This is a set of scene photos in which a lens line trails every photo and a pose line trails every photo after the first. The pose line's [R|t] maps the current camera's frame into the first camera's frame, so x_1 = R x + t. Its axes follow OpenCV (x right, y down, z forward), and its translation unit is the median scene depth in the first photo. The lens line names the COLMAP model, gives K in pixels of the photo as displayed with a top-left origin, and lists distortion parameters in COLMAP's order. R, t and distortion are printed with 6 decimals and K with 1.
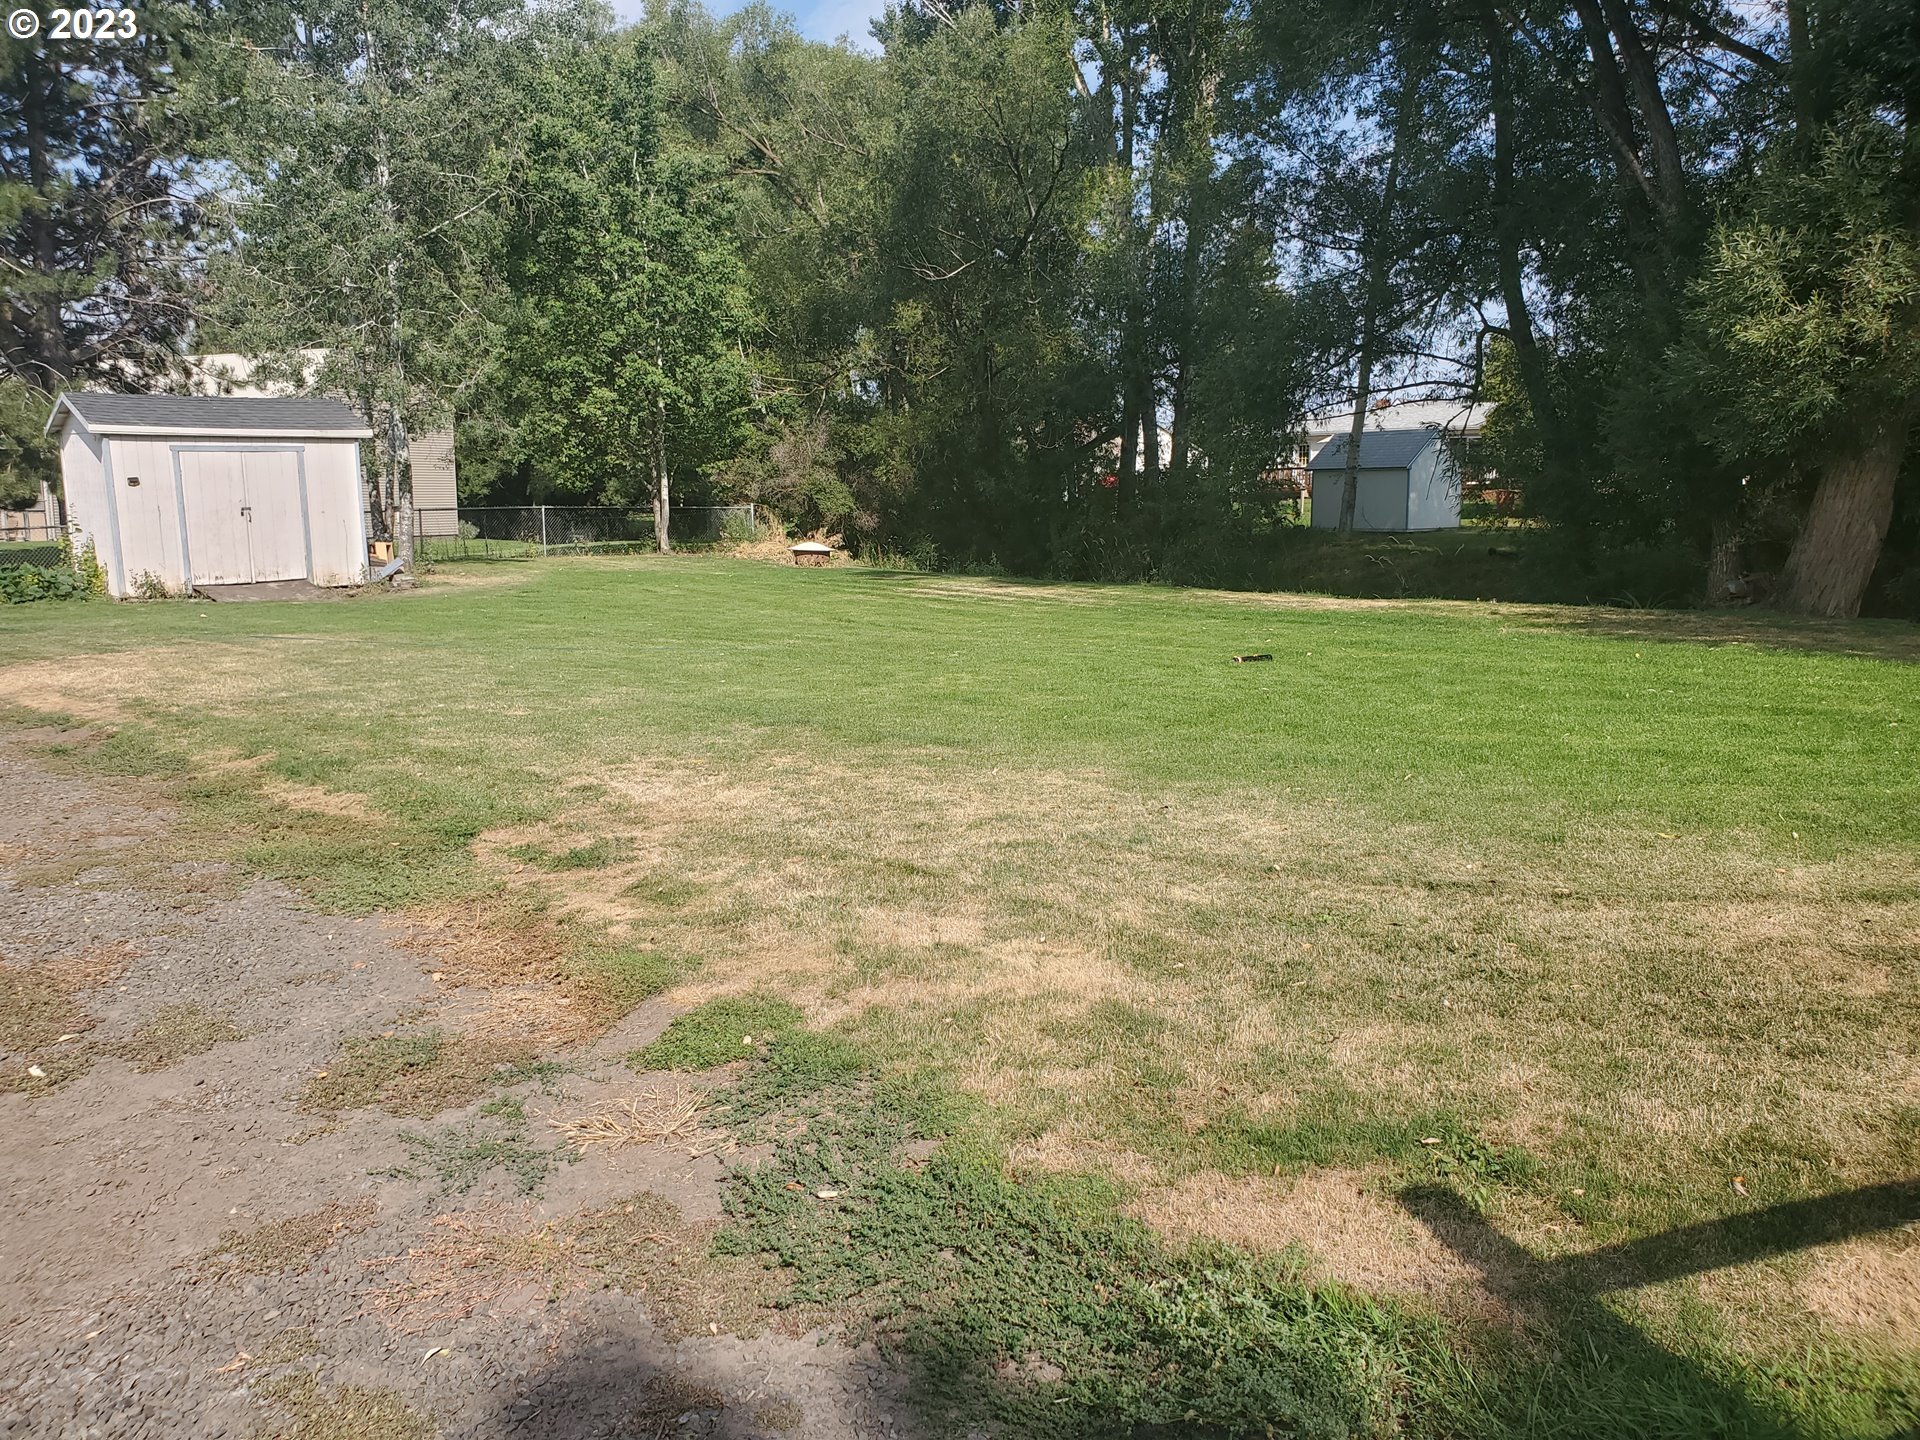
lens RADIAL K [[1470.5, 0, 971.4], [0, 1470.5, 702.9], [0, 0, 1]] dist [0.007911, -0.010186]
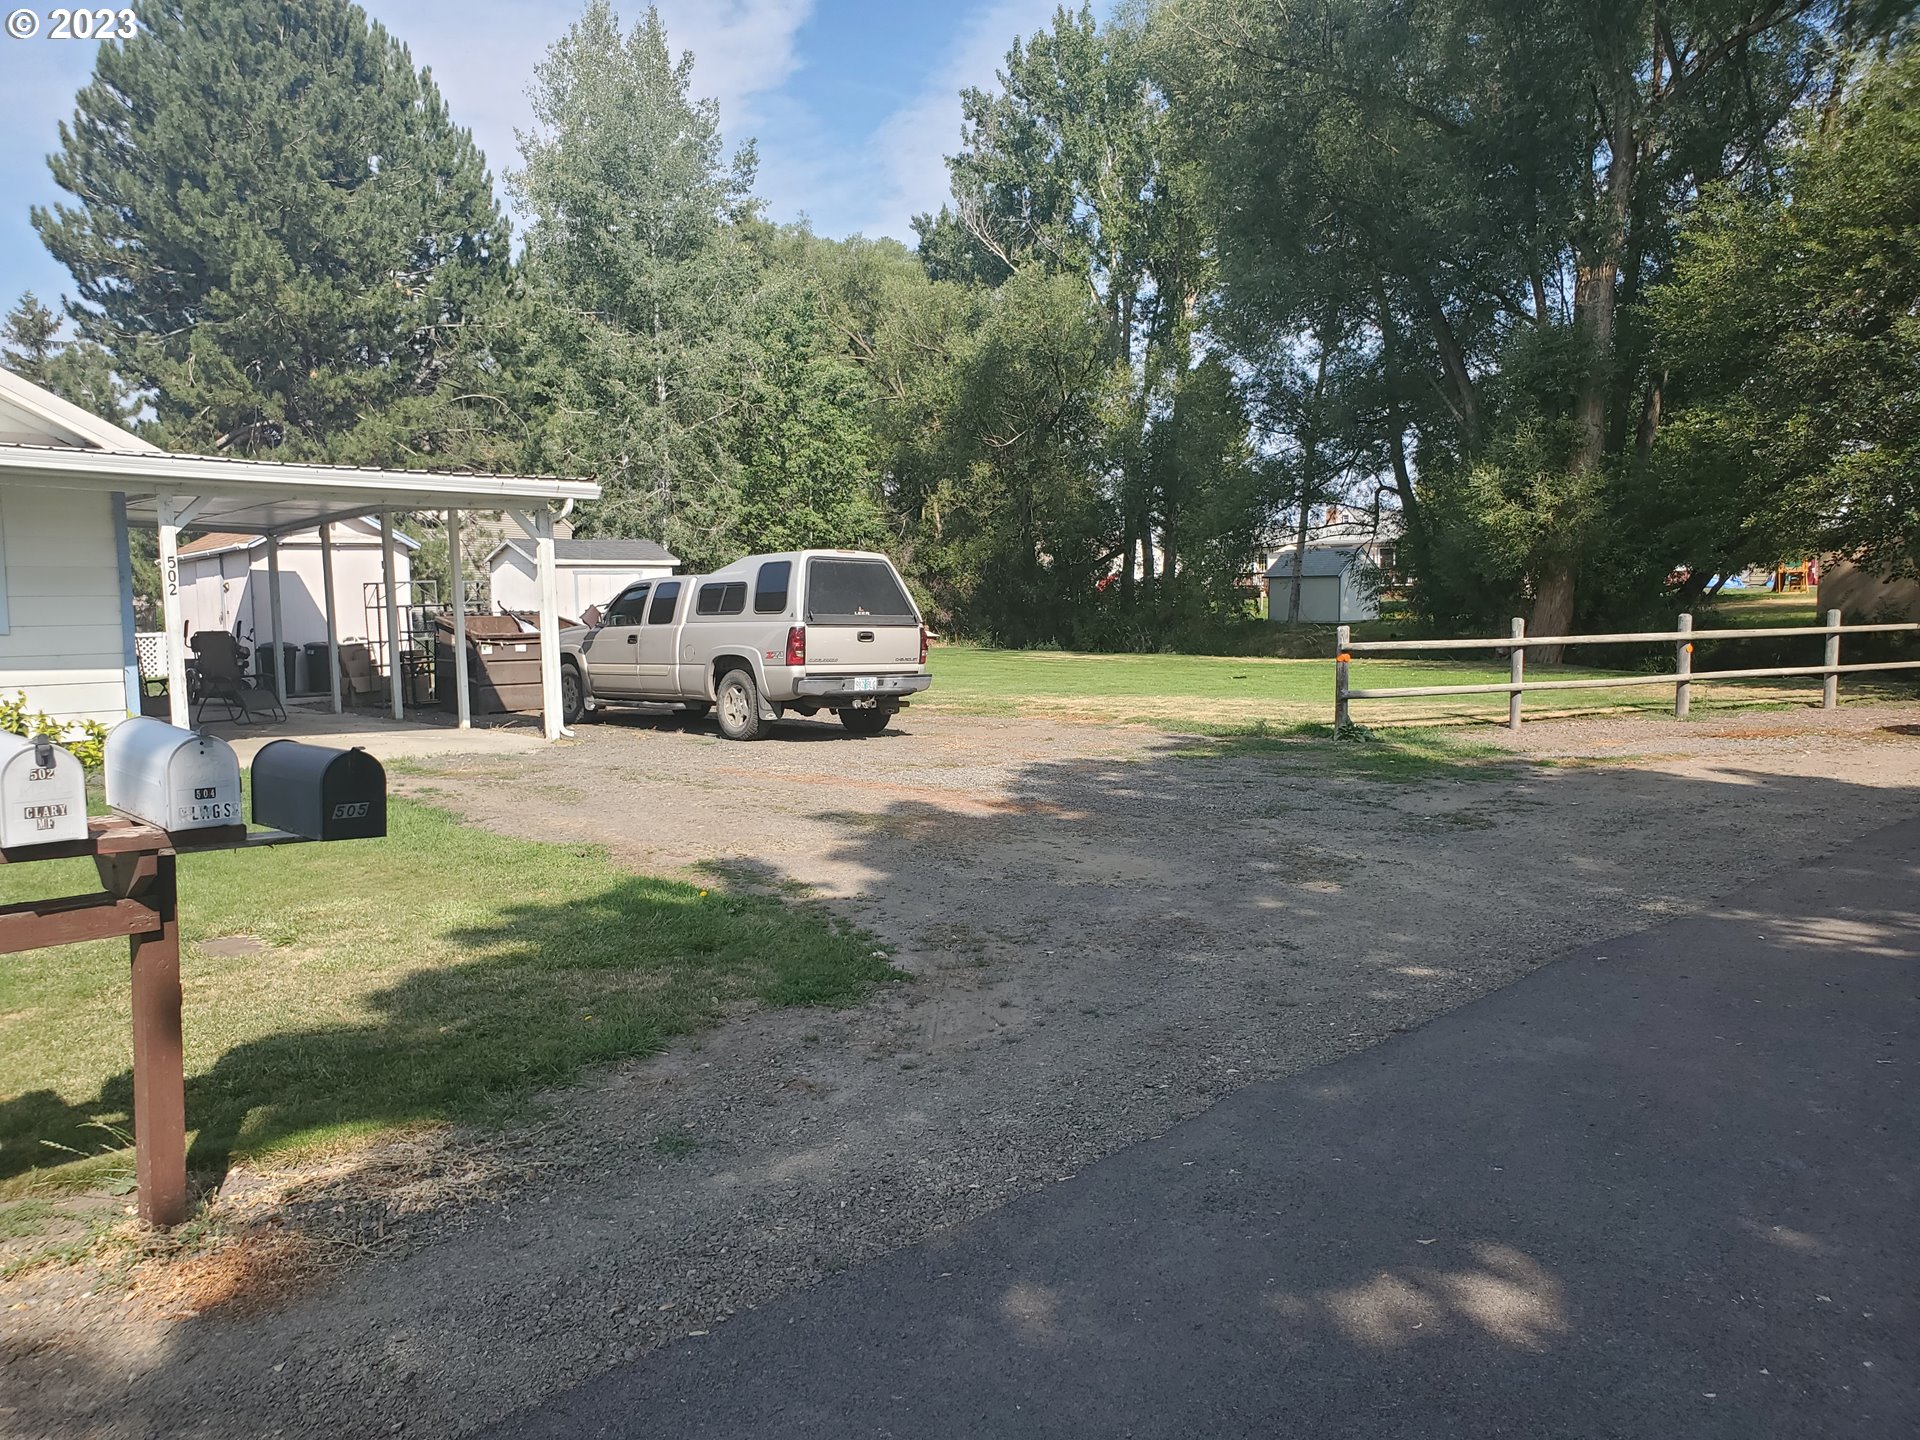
lens RADIAL K [[1470.5, 0, 941.7], [0, 1470.5, 735.4], [0, 0, 1]] dist [0.007911, -0.010186]
pose [[0.999980, -0.003259, 0.005510, -0.098236], [0.003494, 0.999057, -0.043272, 0.056191], [-0.005364, 0.043291, 0.999048, -0.441192]]
